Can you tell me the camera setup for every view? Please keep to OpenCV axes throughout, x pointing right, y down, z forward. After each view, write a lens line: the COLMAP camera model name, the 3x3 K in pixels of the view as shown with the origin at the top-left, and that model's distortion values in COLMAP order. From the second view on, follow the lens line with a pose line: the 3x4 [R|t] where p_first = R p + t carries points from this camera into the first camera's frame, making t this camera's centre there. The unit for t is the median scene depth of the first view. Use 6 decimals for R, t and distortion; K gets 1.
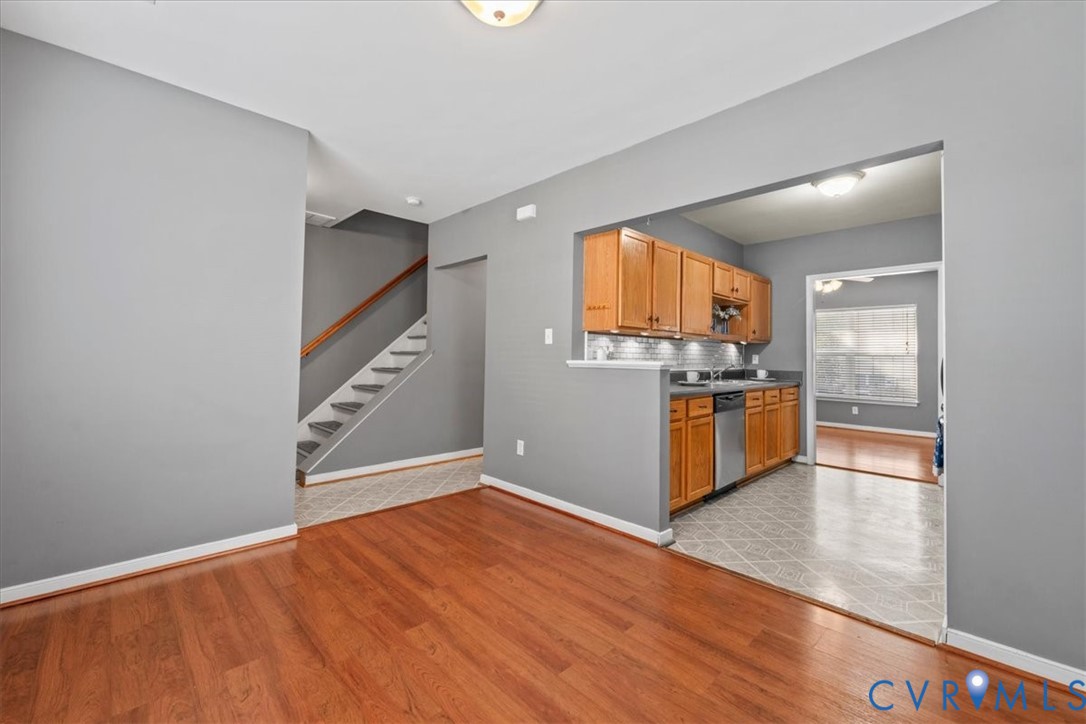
lens RADIAL K [[432.8, 0, 541.1], [0, 432.8, 341.4], [0, 0, 1]] dist [-0.000154, -0.000025]
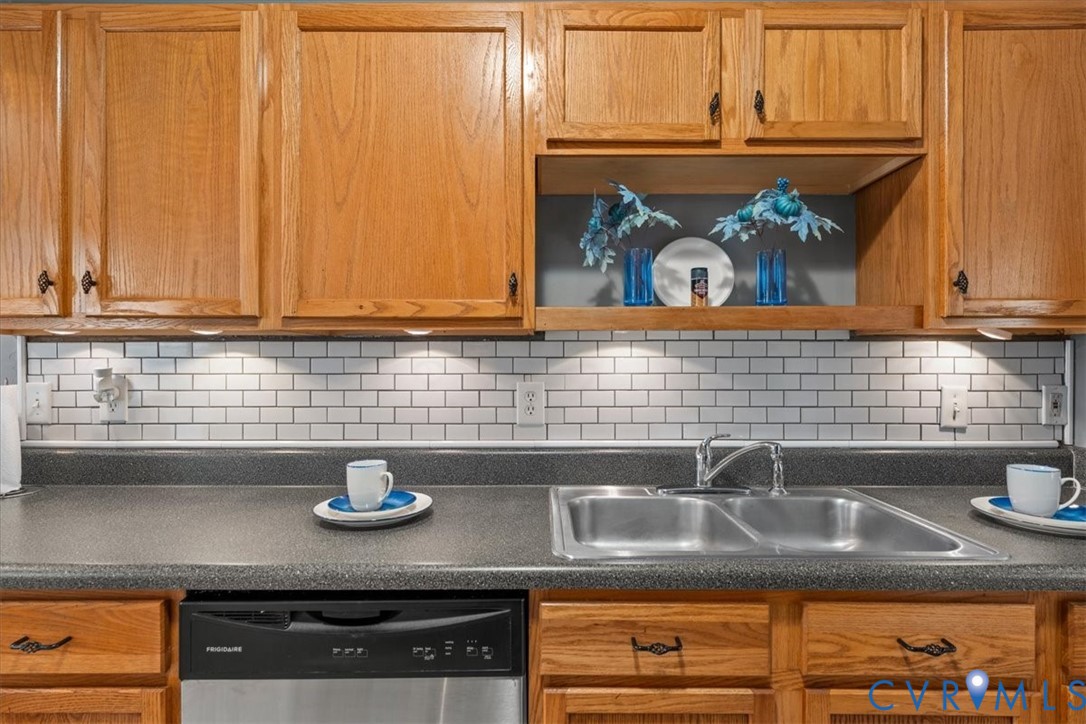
lens RADIAL K [[452.3, 0, 546.8], [0, 452.3, 334.8], [0, 0, 1]] dist [-0.026930, -0.000170]
pose [[0.737495, -0.056233, -0.673007, 0.528140], [0.036692, 0.998392, -0.043213, 0.006066], [0.674355, 0.007175, 0.738372, 0.763734]]
